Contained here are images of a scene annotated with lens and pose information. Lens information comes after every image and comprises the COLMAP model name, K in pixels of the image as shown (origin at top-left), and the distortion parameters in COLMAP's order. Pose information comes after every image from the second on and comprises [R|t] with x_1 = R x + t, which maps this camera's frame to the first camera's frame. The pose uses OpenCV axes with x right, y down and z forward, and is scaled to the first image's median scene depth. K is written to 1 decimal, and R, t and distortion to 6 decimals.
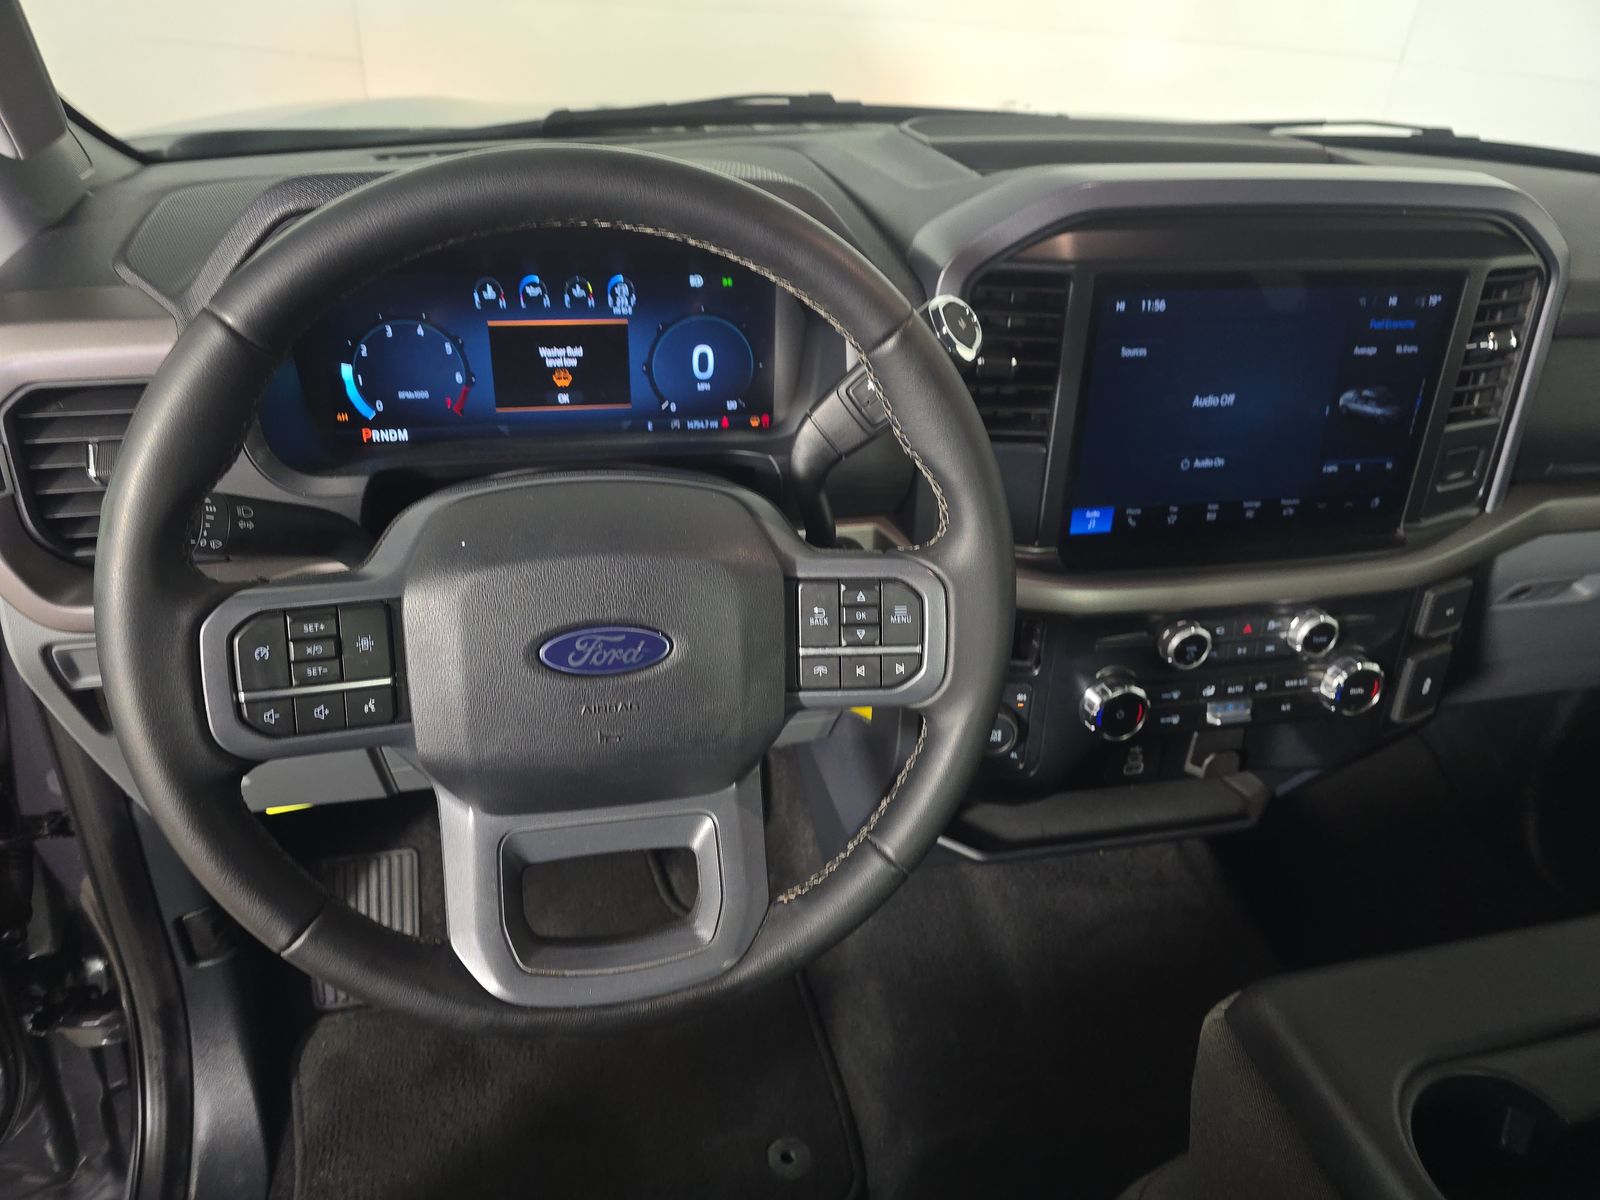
lens RADIAL K [[1087.9, 0, 789.8], [0, 1087.9, 610.4], [0, 0, 1]] dist [0.052542, -0.055314]
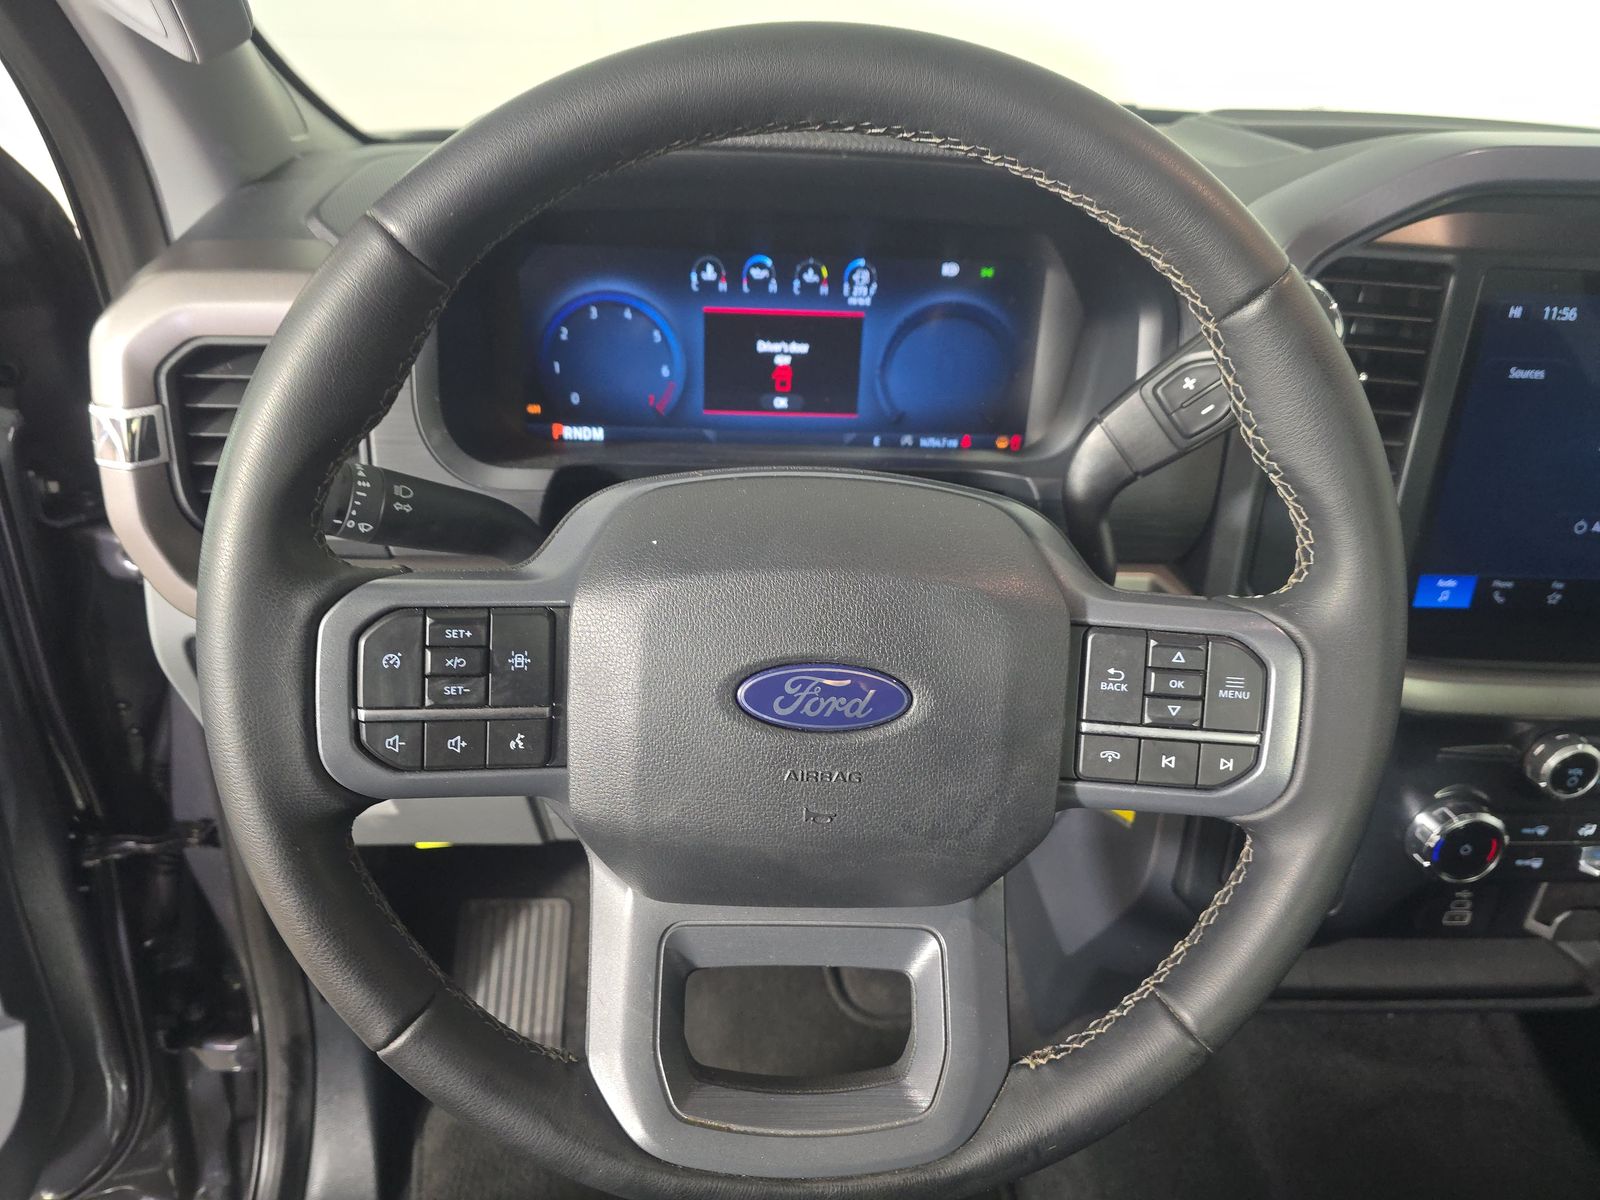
lens RADIAL K [[1087.9, 0, 791.7], [0, 1087.9, 615.2], [0, 0, 1]] dist [0.052542, -0.055314]
pose [[0.984320, 0.080100, -0.157157, -0.053759], [-0.088604, 0.994917, -0.047857, 0.012297], [0.152525, 0.061031, 0.986413, 0.178519]]
